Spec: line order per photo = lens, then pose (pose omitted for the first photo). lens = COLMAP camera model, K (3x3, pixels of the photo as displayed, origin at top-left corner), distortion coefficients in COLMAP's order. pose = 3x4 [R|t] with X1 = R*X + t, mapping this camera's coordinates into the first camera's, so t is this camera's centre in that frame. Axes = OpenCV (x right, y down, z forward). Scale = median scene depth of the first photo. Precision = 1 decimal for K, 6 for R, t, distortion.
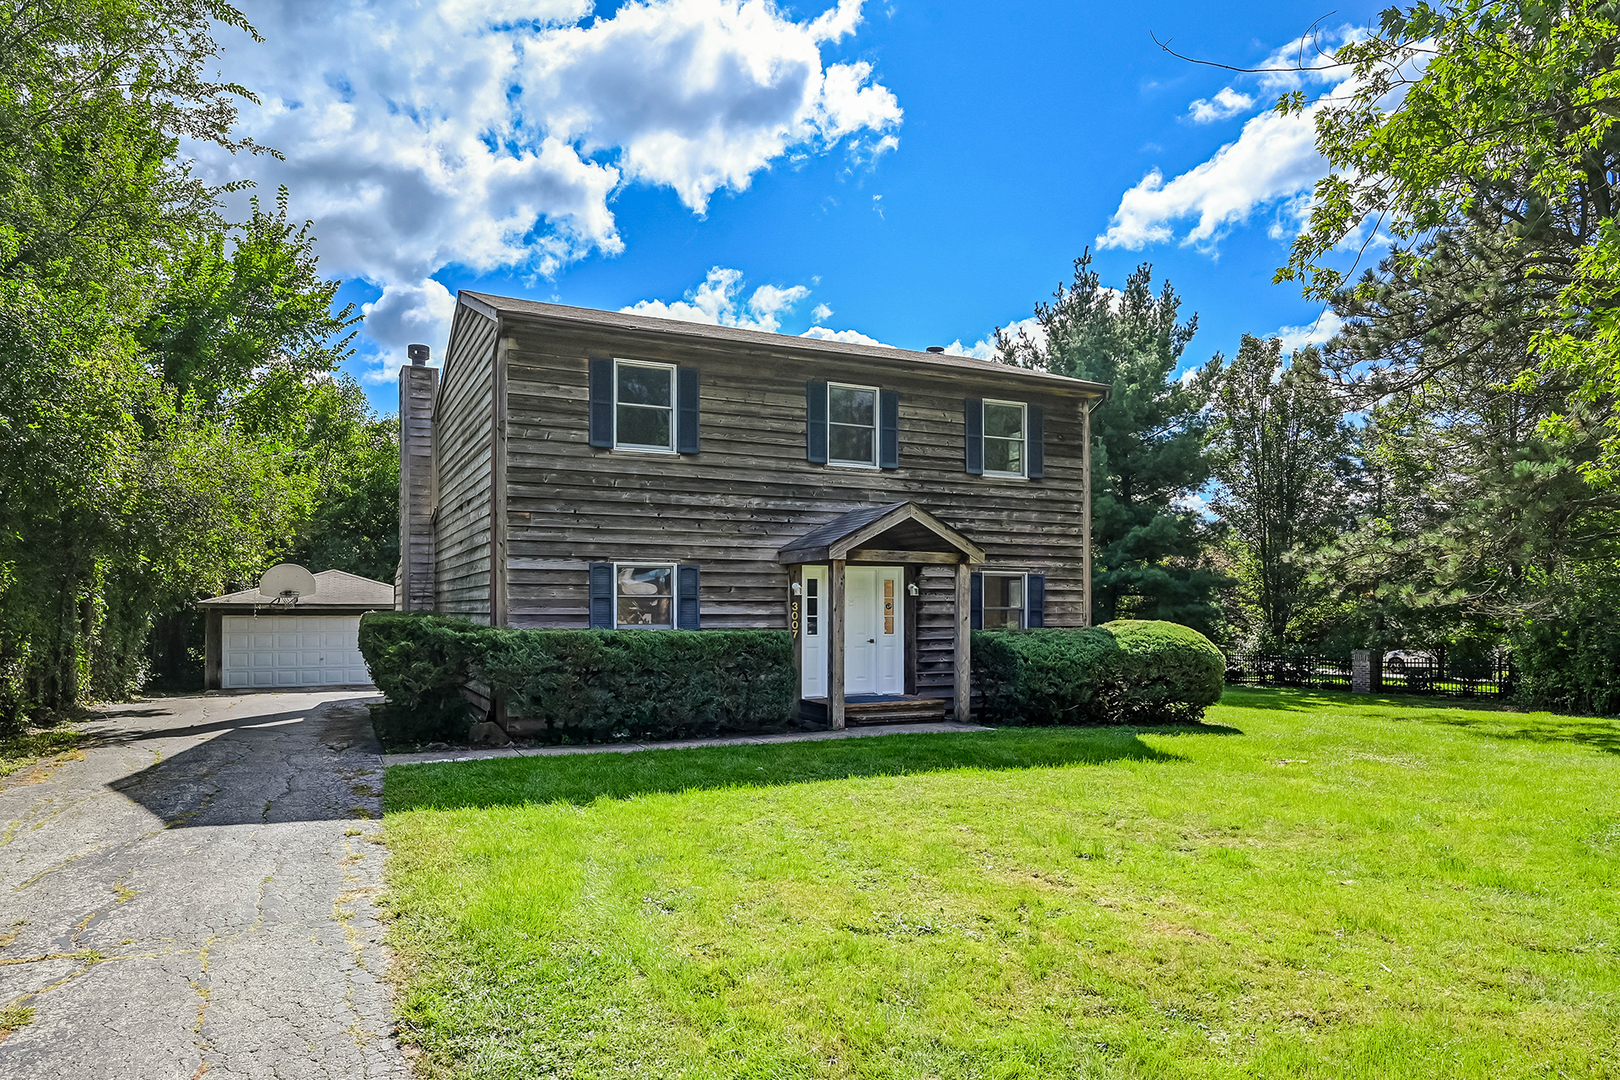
lens RADIAL K [[1033.9, 0, 810.0], [0, 1033.9, 540.0], [0, 0, 1]] dist [0.001138, 0.000096]
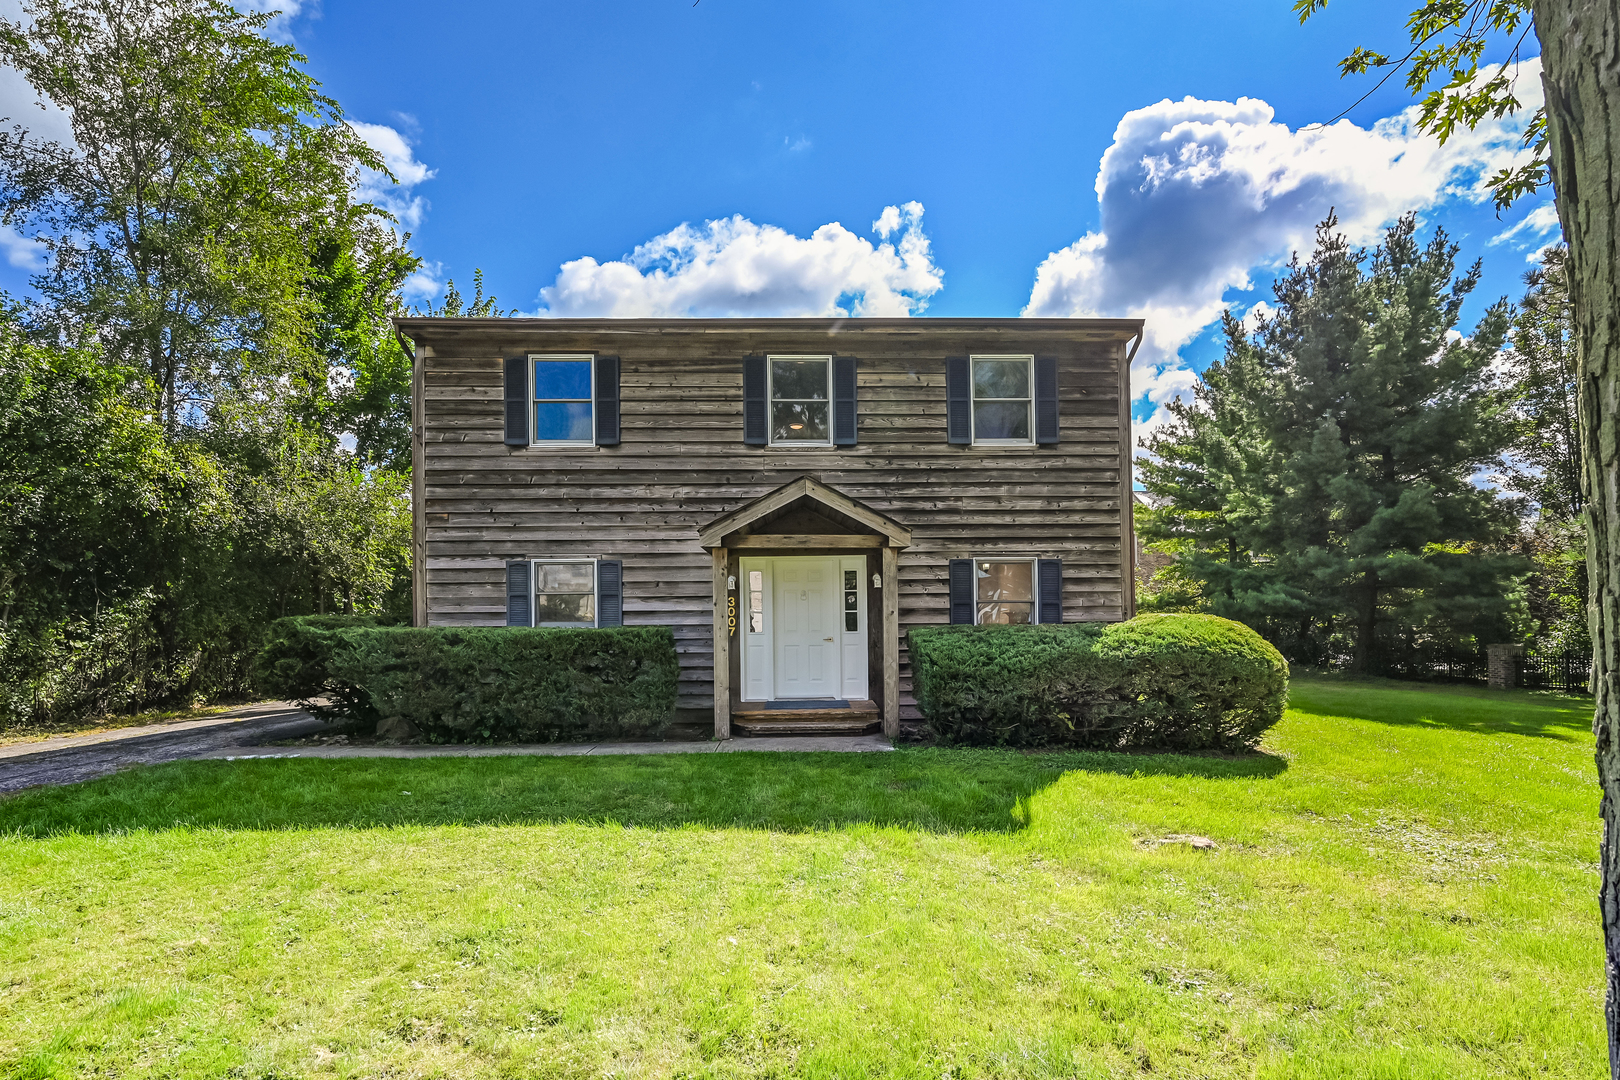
lens RADIAL K [[827.5, 0, 809.3], [0, 827.5, 571.2], [0, 0, 1]] dist [-0.002227, -0.000075]
pose [[0.912769, -0.029247, -0.407427, 0.358005], [0.037725, 0.999206, 0.012789, 0.030891], [0.406730, -0.027044, 0.913148, 0.360057]]
